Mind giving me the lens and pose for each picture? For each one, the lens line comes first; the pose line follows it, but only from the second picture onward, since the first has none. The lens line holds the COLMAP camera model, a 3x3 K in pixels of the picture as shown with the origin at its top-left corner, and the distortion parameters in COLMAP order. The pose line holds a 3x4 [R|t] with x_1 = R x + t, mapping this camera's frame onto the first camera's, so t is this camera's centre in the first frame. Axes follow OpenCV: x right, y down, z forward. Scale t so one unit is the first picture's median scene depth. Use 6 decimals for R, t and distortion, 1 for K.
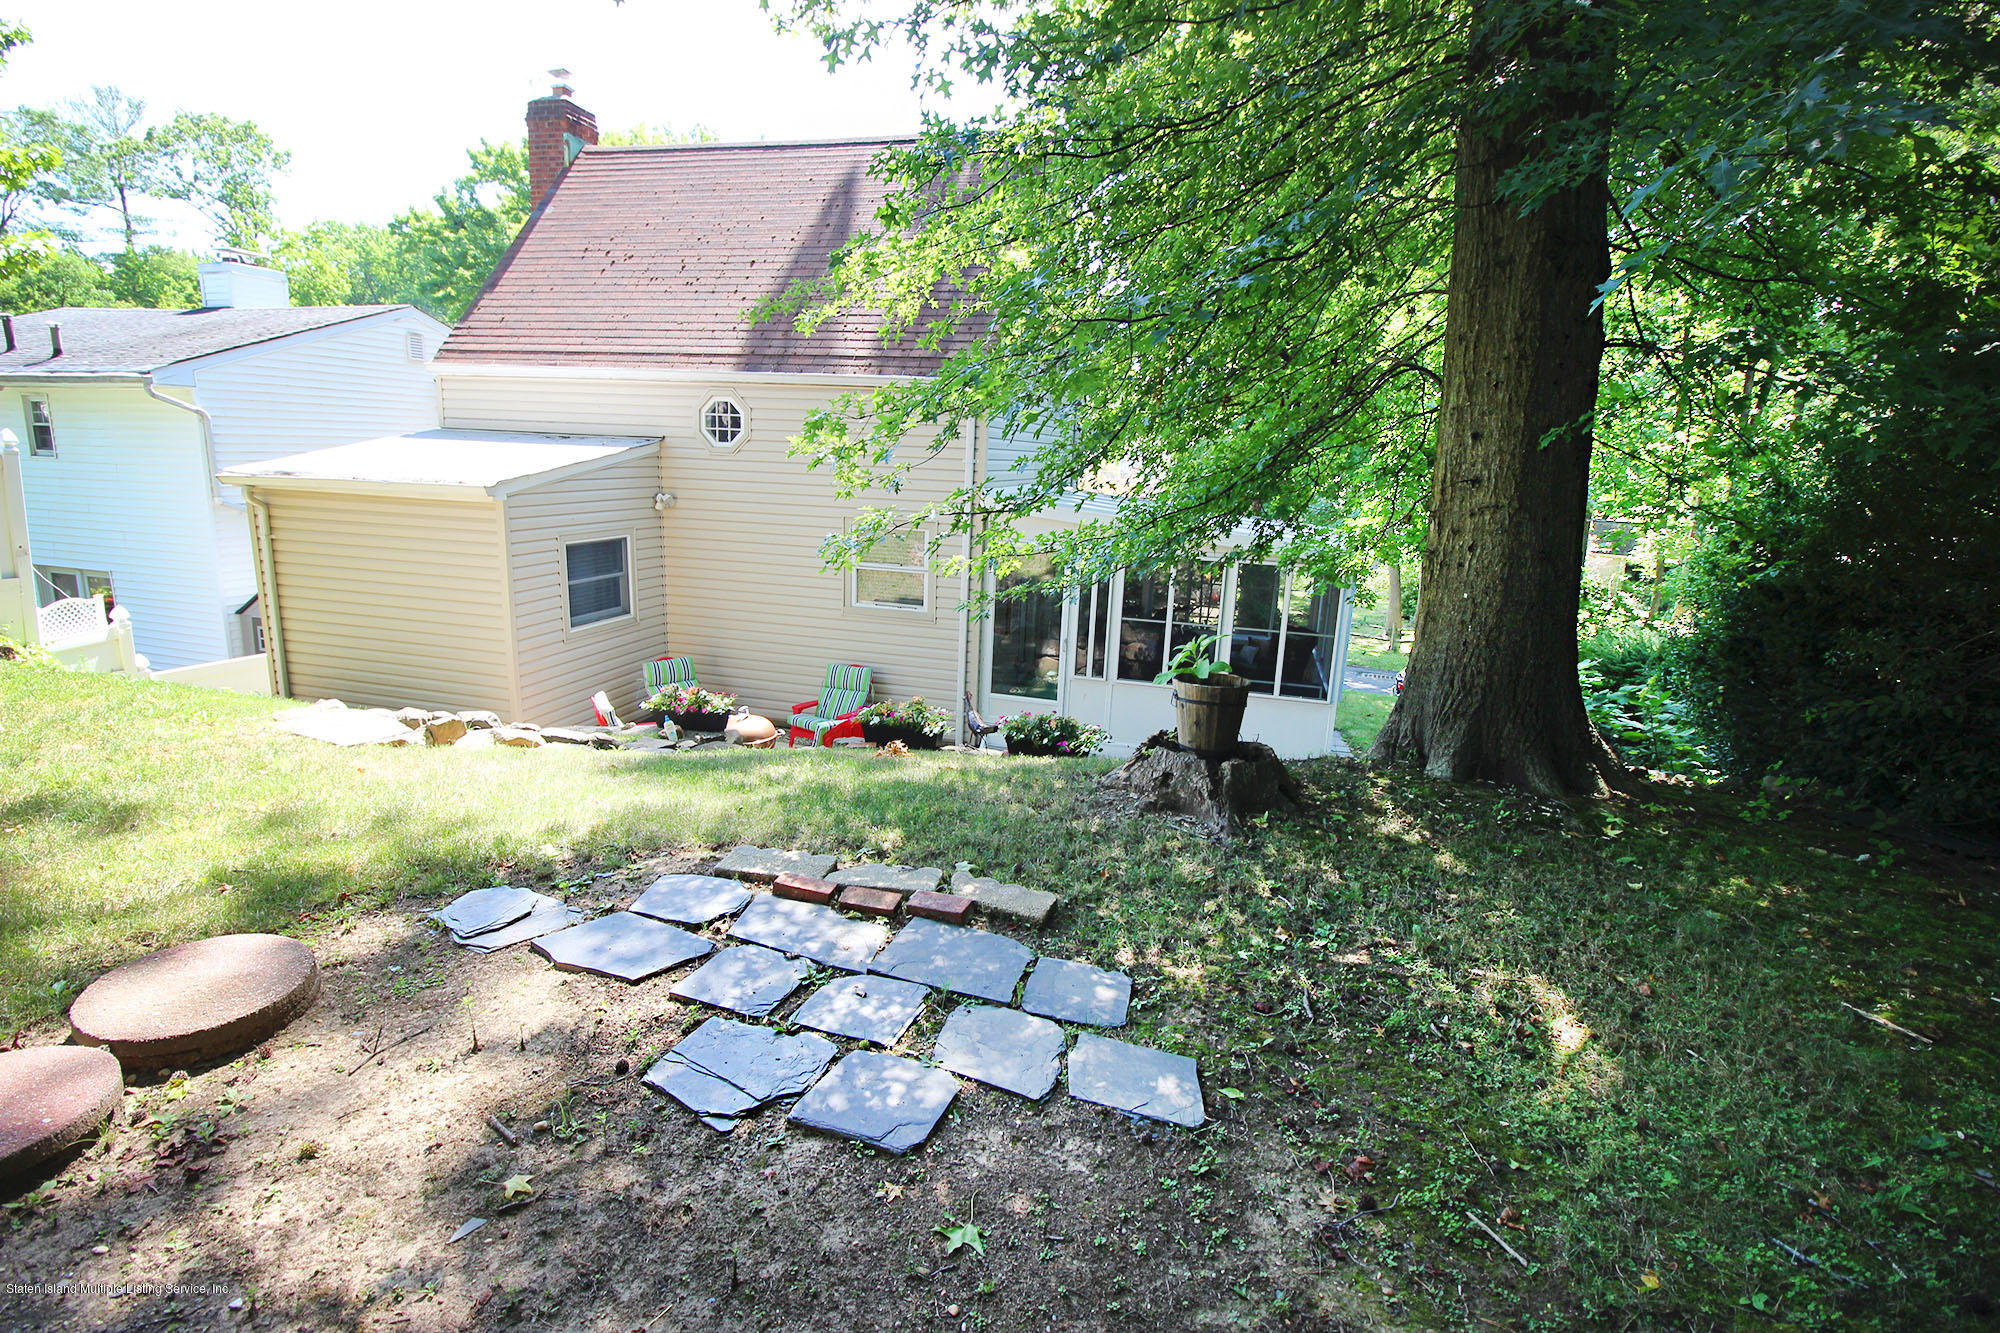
lens RADIAL K [[925.2, 0, 1000.0], [0, 925.2, 666.5], [0, 0, 1]] dist [0.003523, -0.016331]
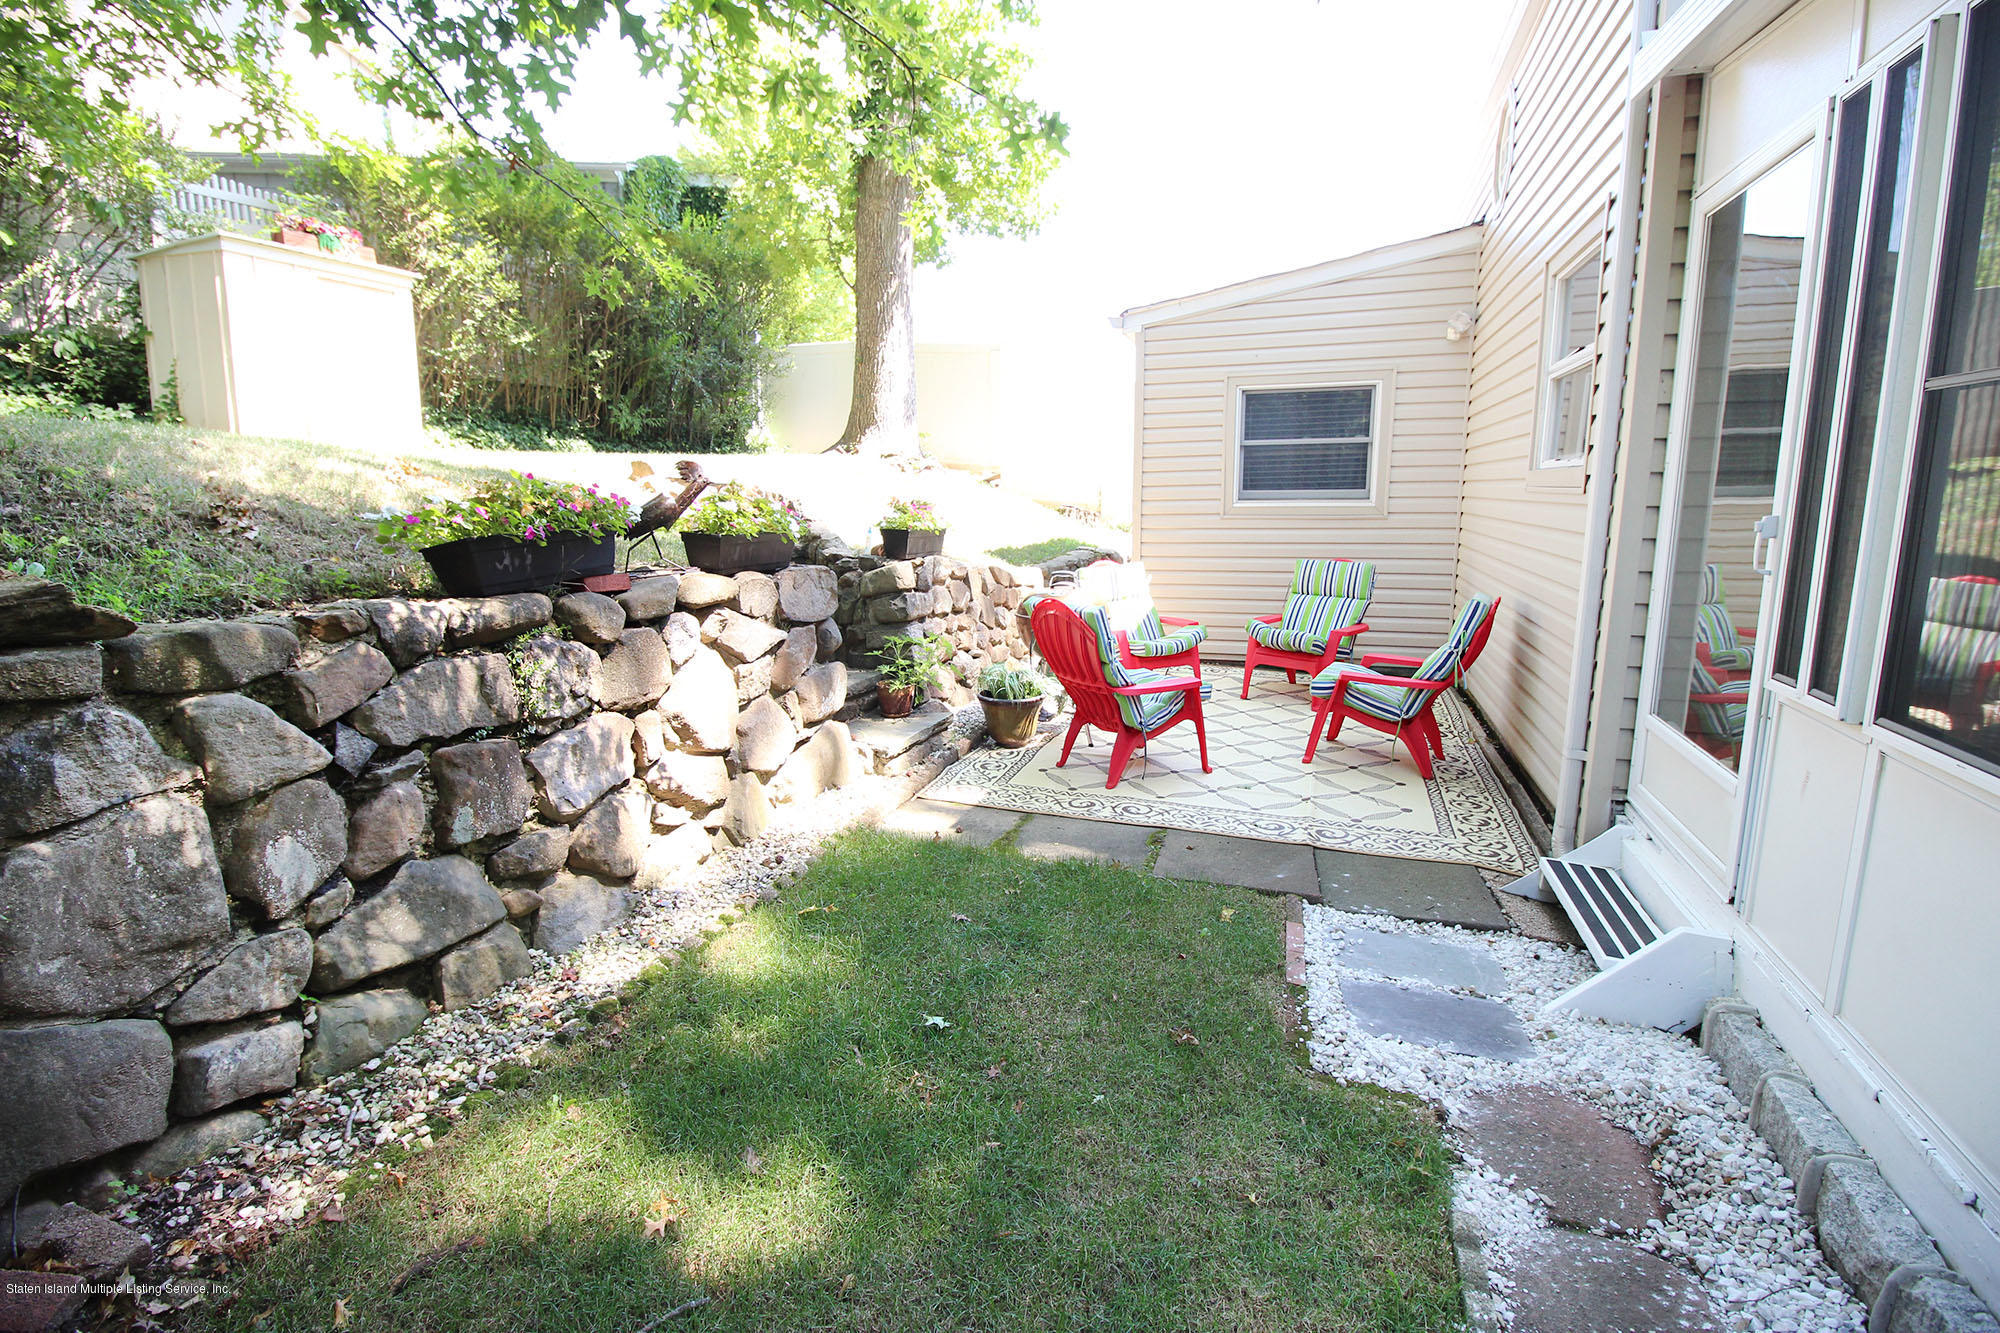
lens RADIAL K [[925.2, 0, 1000.0], [0, 925.2, 666.5], [0, 0, 1]] dist [0.003523, -0.016331]
pose [[-0.091856, 0.116376, -0.988948, 0.309671], [-0.235504, 0.962433, 0.135130, 0.031445], [0.967523, 0.245314, -0.060998, 0.807627]]
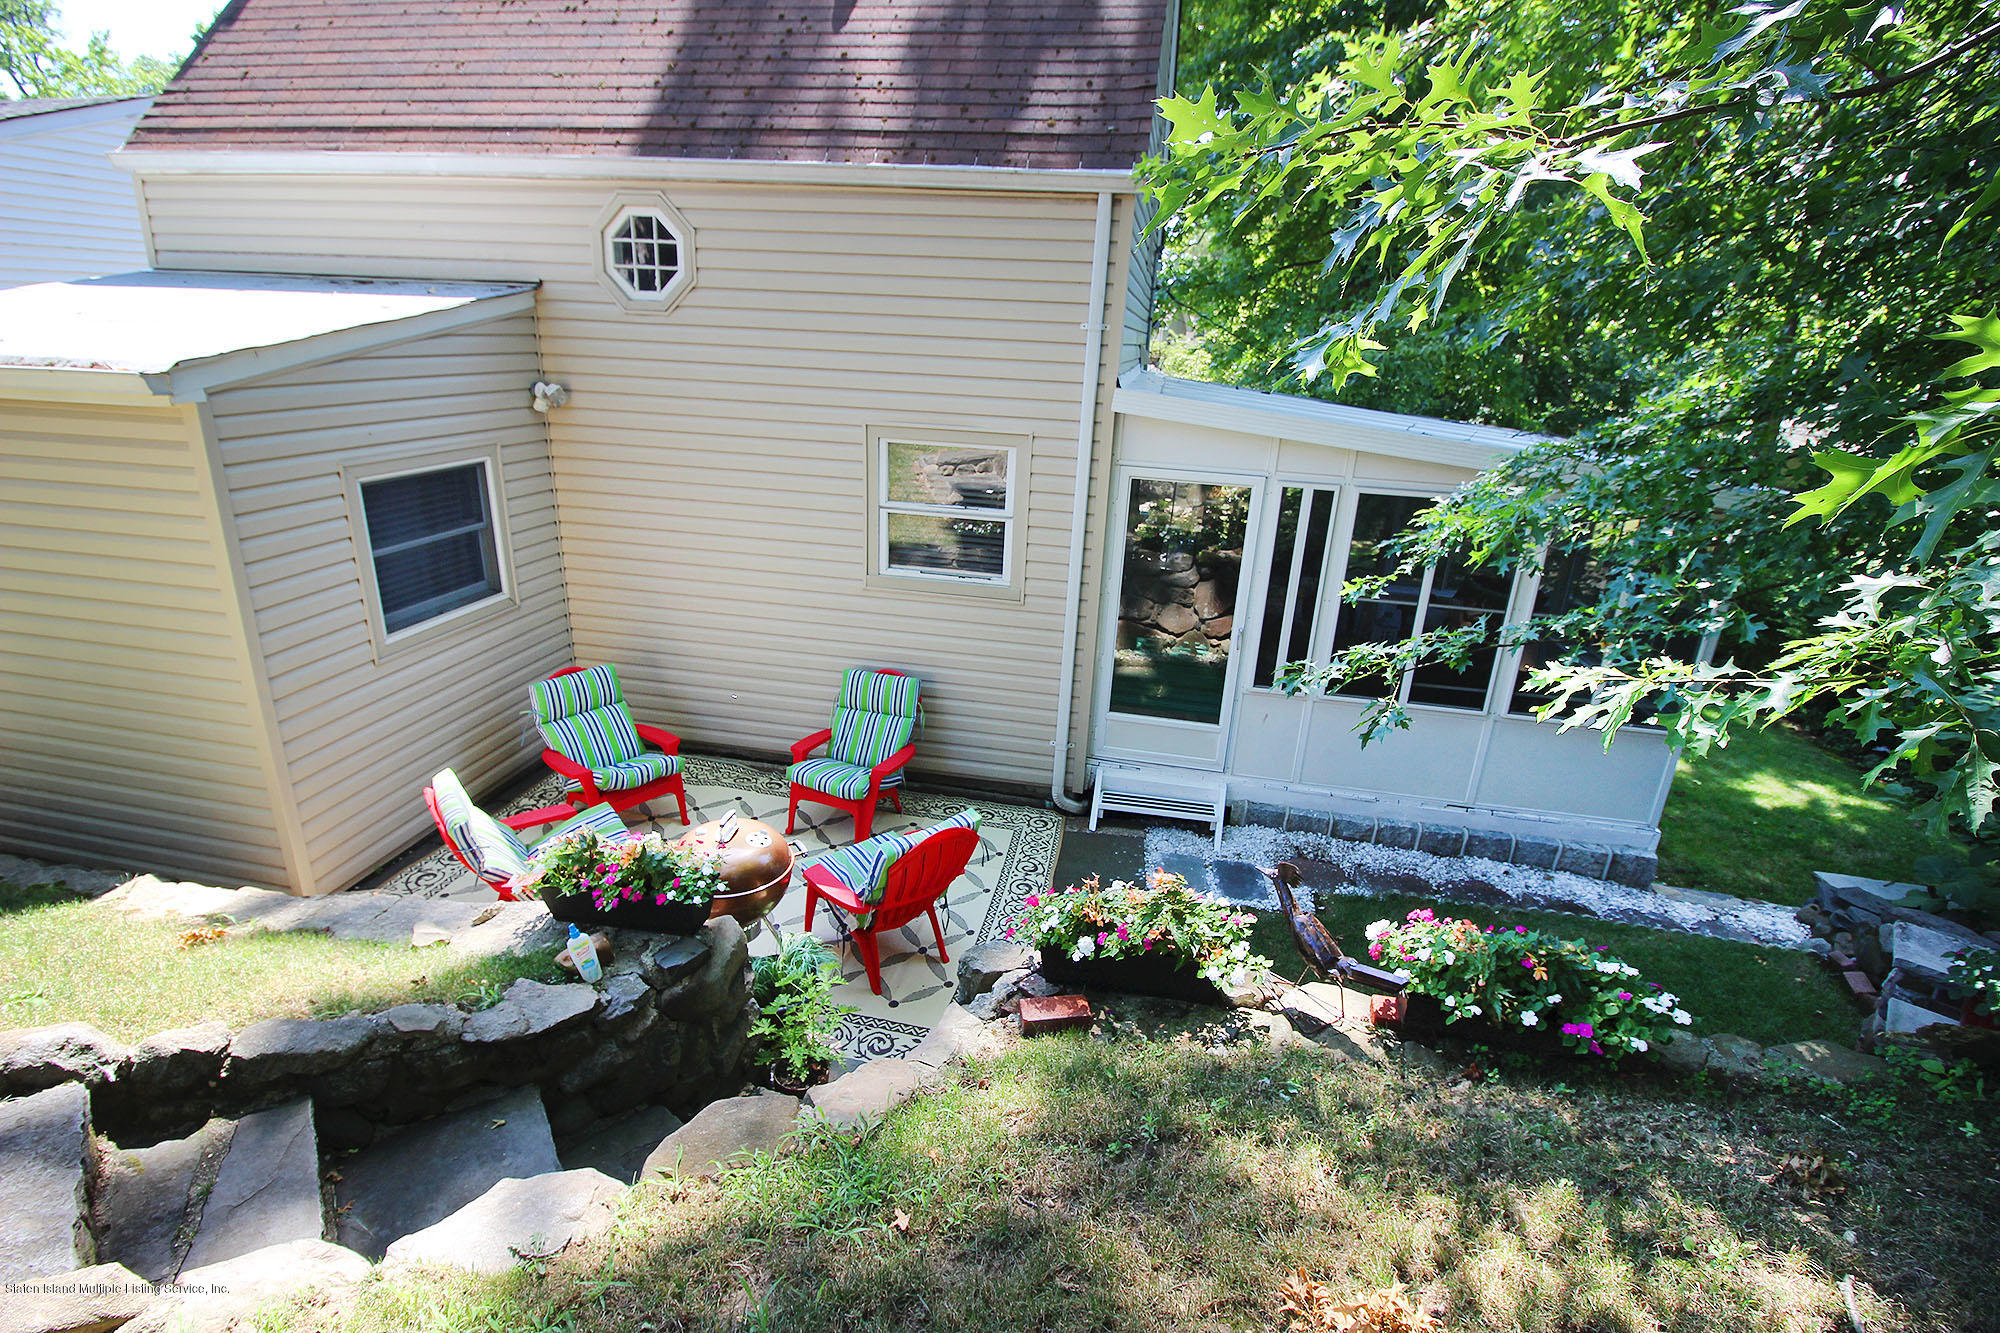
lens RADIAL K [[925.2, 0, 1000.0], [0, 925.2, 666.5], [0, 0, 1]] dist [0.003523, -0.016331]
pose [[0.996668, -0.020717, 0.078887, -0.130095], [0.011167, 0.992757, 0.119622, -0.076787], [-0.080794, -0.118343, 0.989680, 0.383694]]
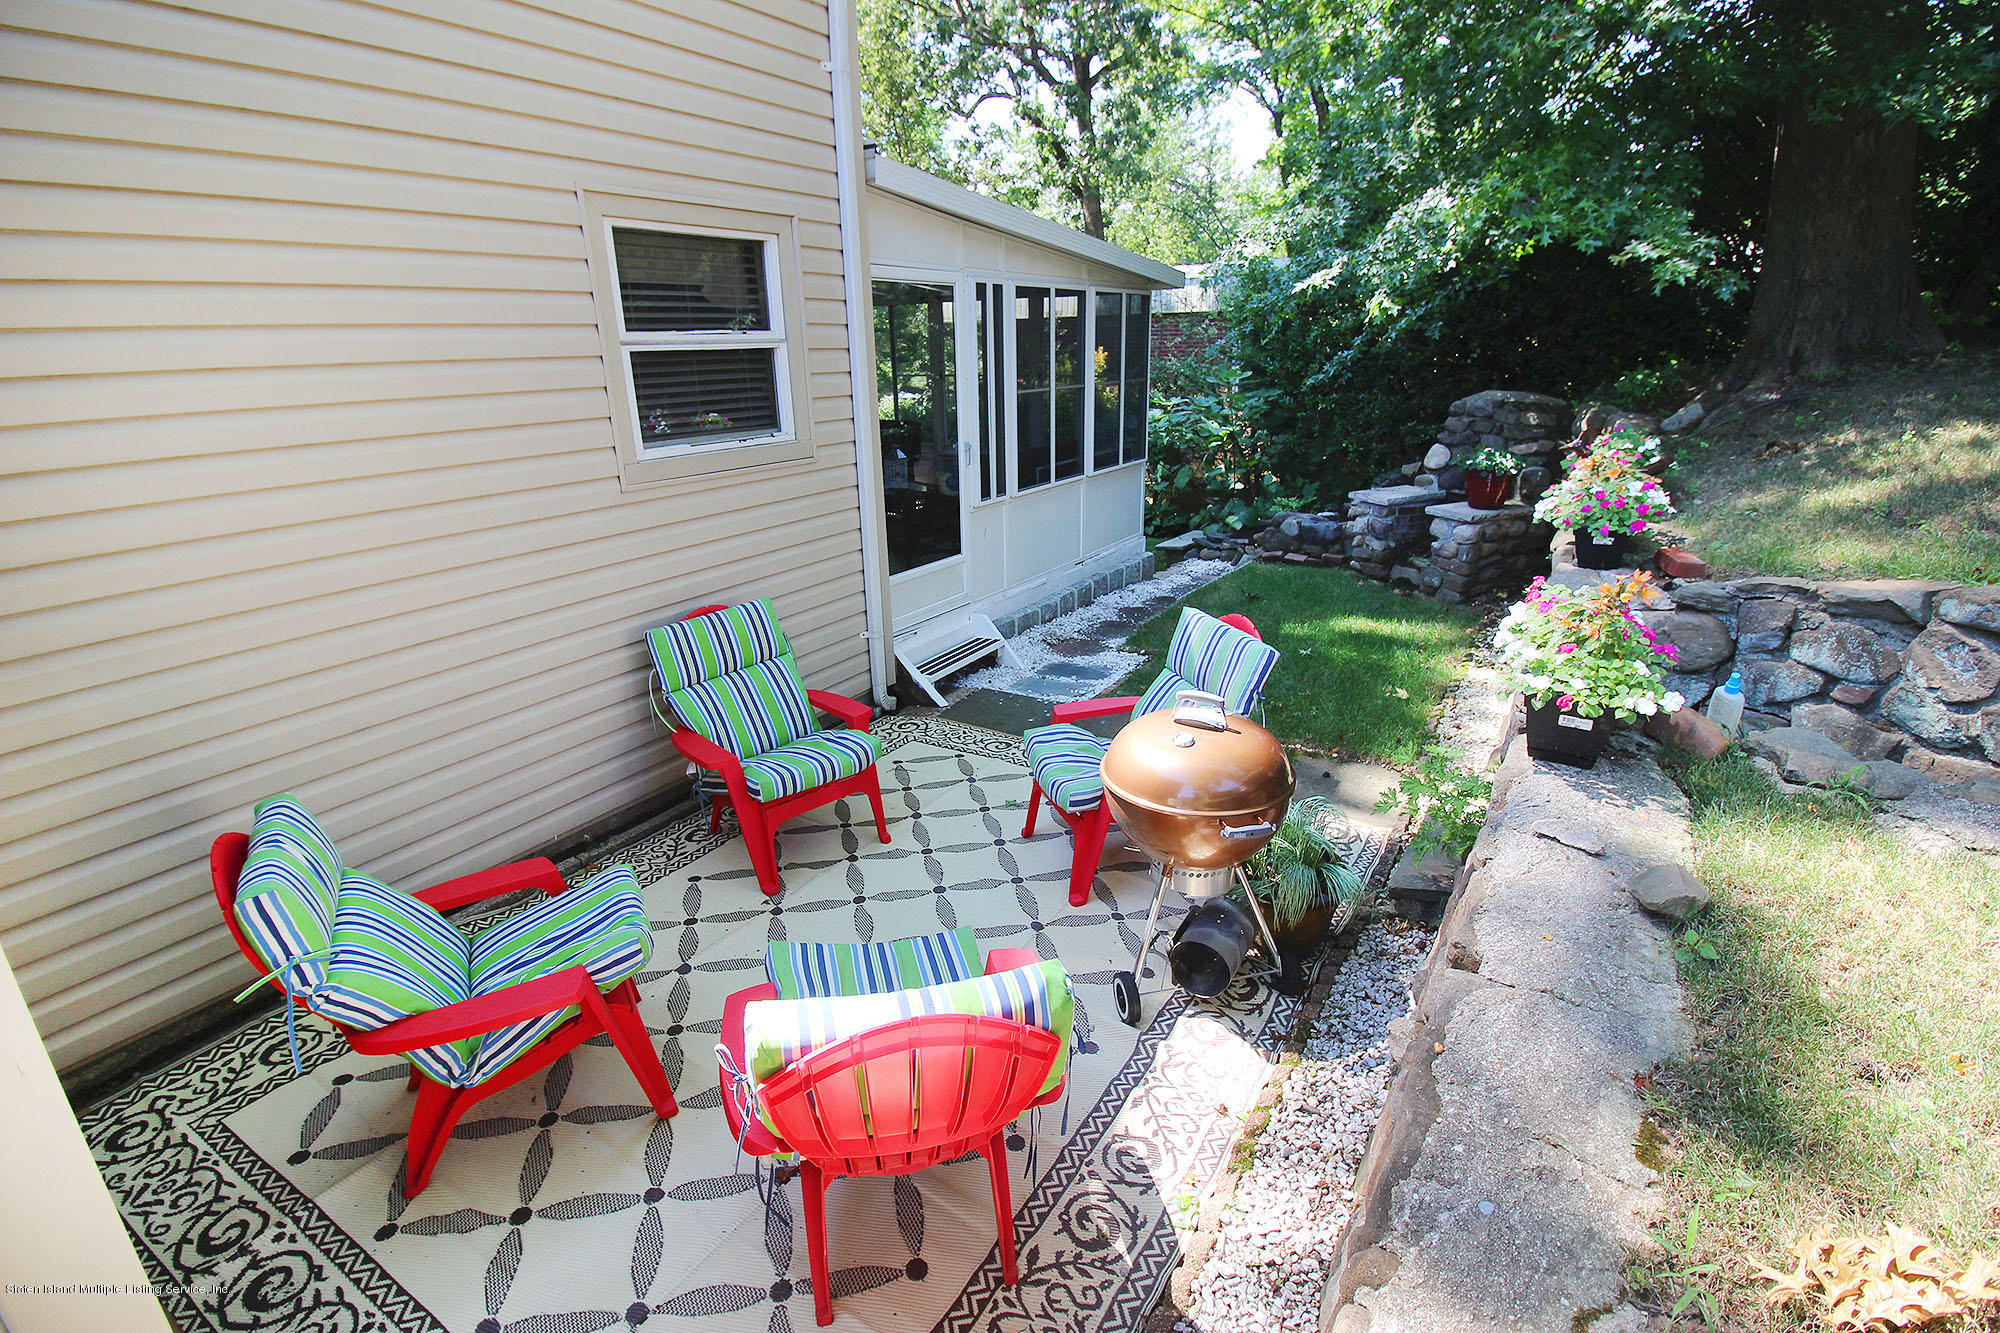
lens RADIAL K [[925.2, 0, 1000.0], [0, 925.2, 666.5], [0, 0, 1]] dist [0.003523, -0.016331]
pose [[0.302969, -0.358589, 0.882963, -0.465881], [0.231967, 0.926391, 0.296632, -0.065921], [-0.924338, 0.114948, 0.363848, 0.739371]]
